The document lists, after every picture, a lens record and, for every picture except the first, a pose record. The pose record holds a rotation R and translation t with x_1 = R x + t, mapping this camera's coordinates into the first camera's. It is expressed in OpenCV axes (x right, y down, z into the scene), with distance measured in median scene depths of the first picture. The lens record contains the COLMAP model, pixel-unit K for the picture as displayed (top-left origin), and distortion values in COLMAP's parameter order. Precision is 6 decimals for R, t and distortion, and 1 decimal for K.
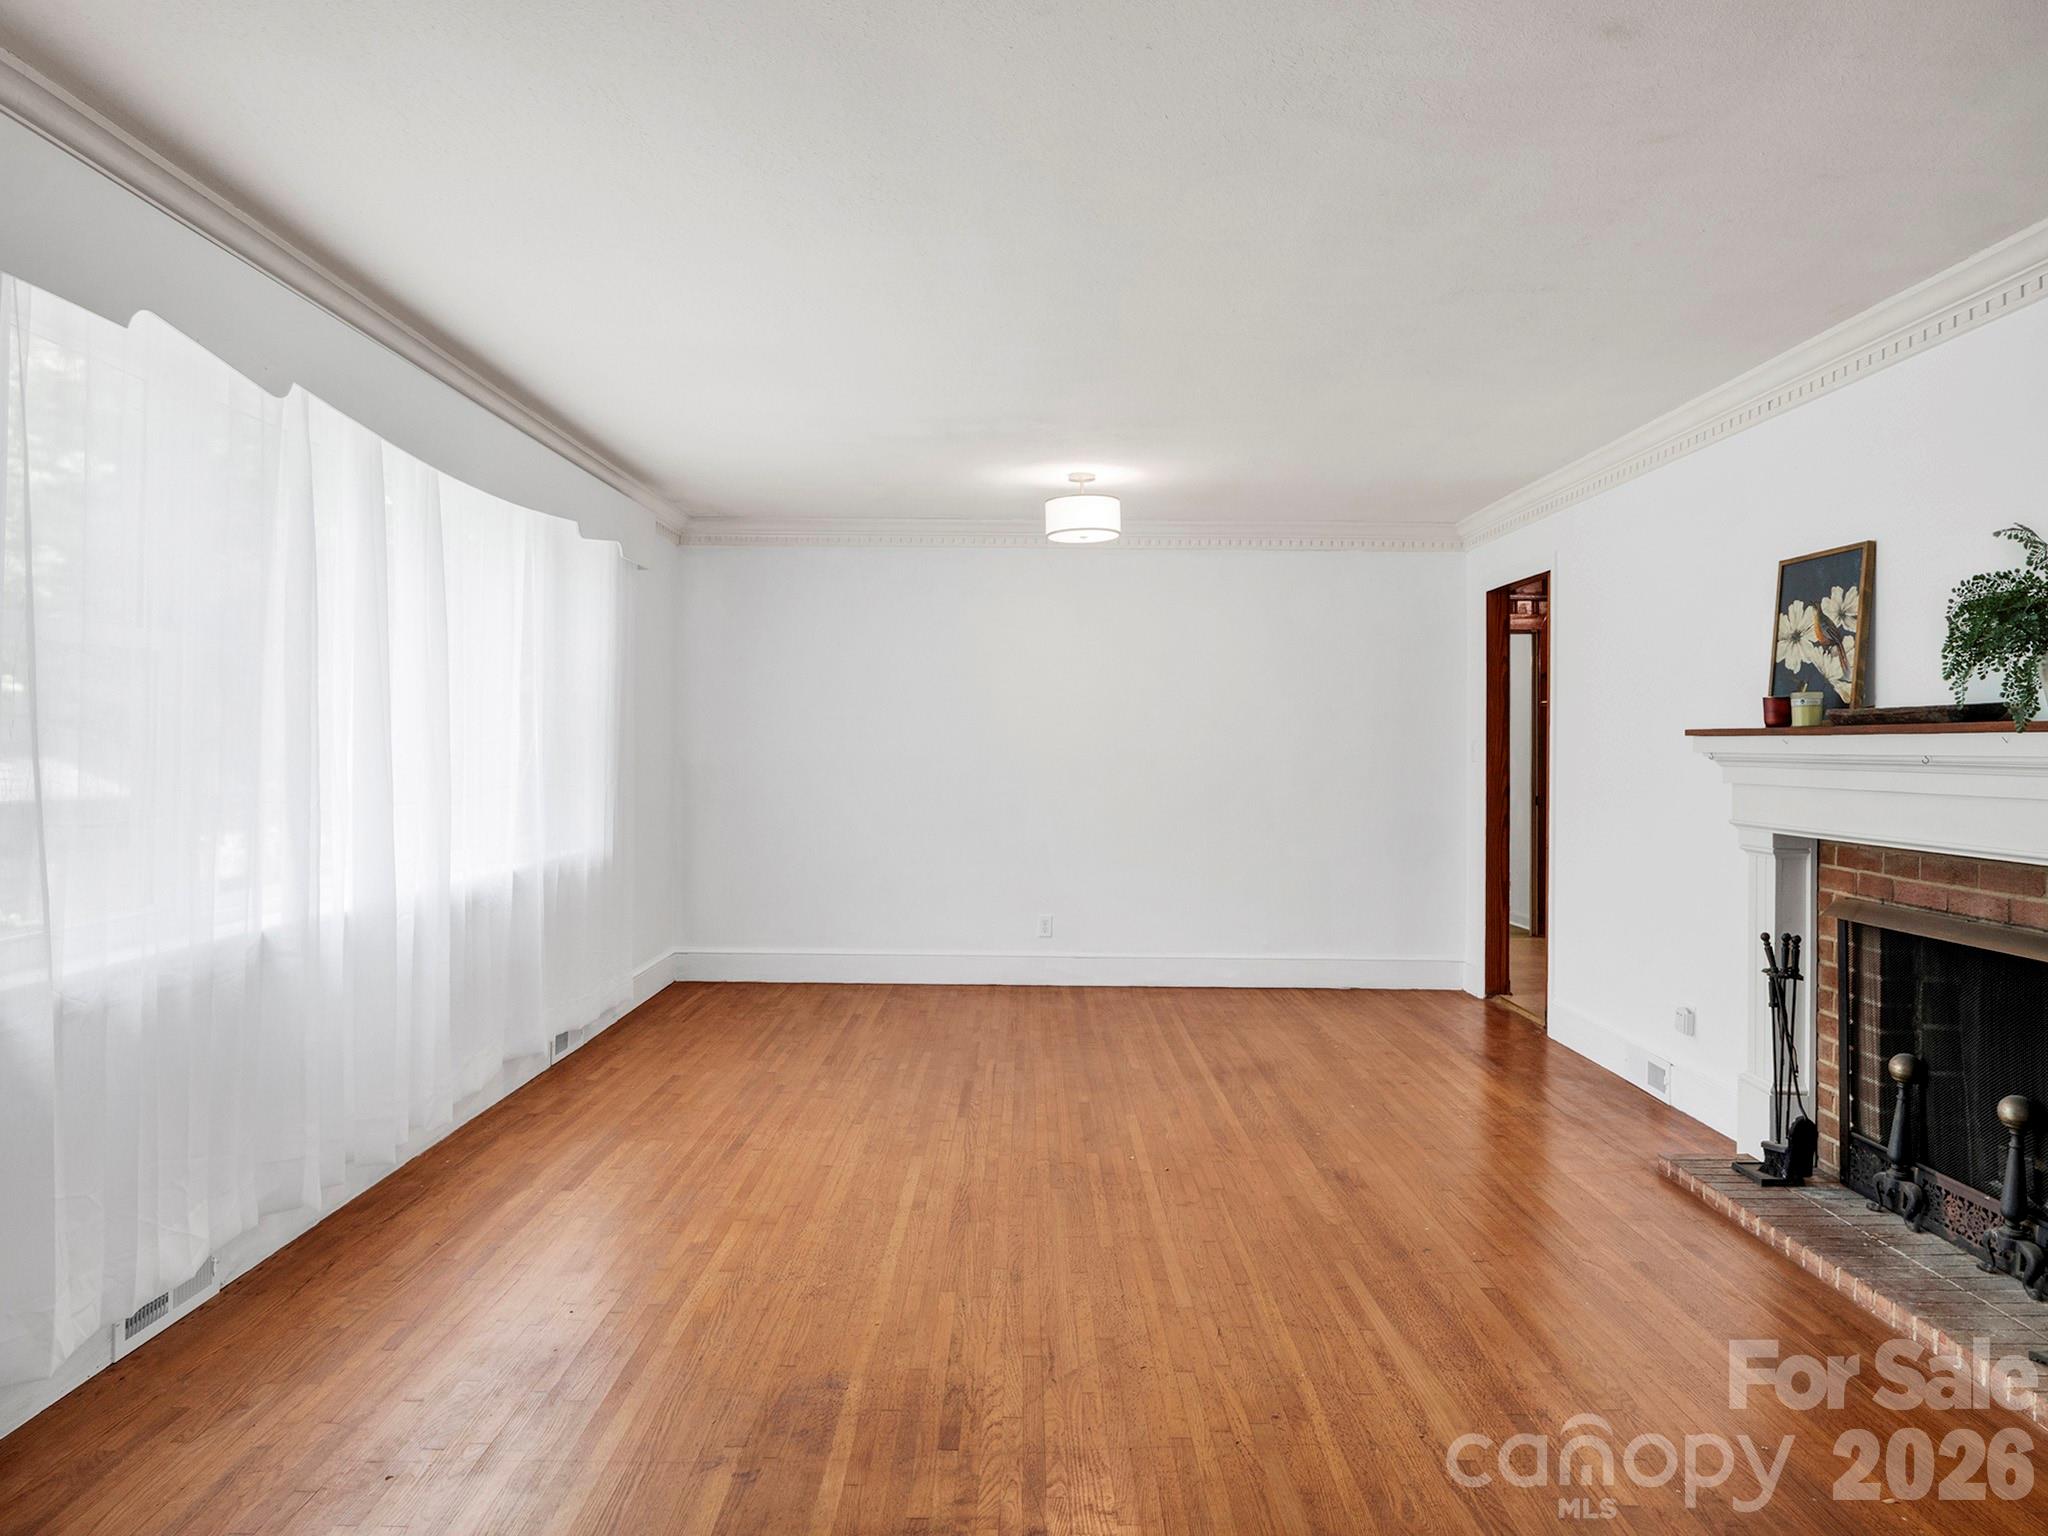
lens RADIAL K [[1287.8, 0, 1016.6], [0, 1287.8, 776.5], [0, 0, 1]] dist [-0.022994, 0.005676]
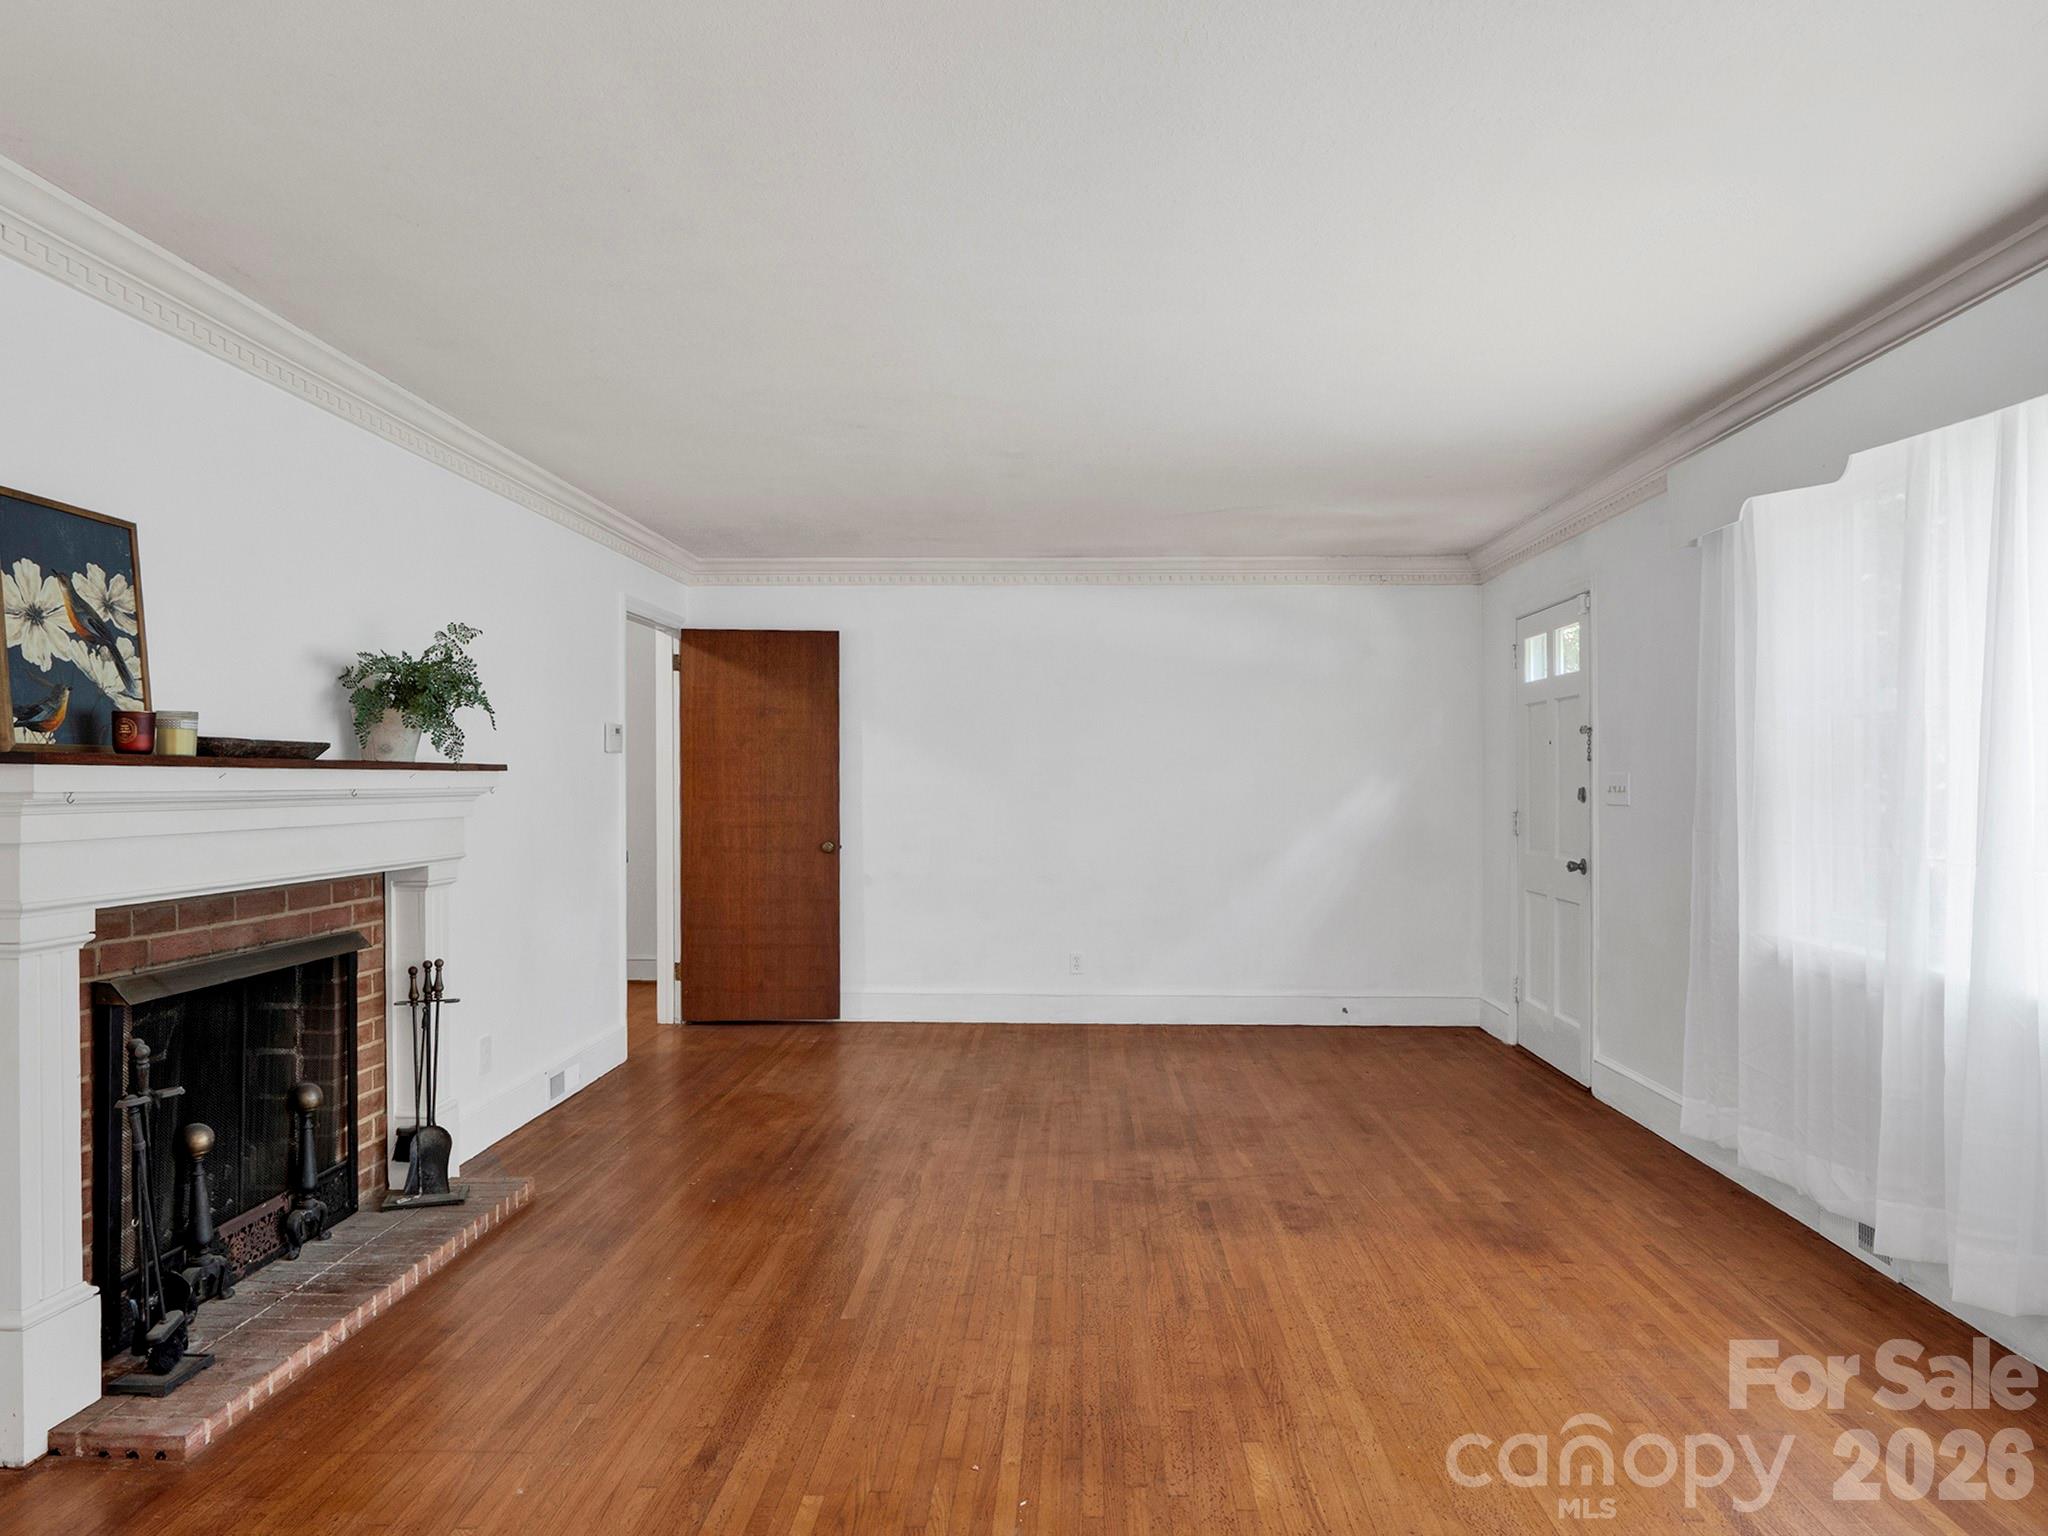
lens RADIAL K [[1287.8, 0, 1016.6], [0, 1287.8, 776.5], [0, 0, 1]] dist [-0.022994, 0.005676]
pose [[-0.999047, -0.006191, 0.043208, 0.078976], [-0.005251, 0.999748, 0.021839, -0.046170], [-0.043332, 0.021591, -0.998827, 1.751046]]
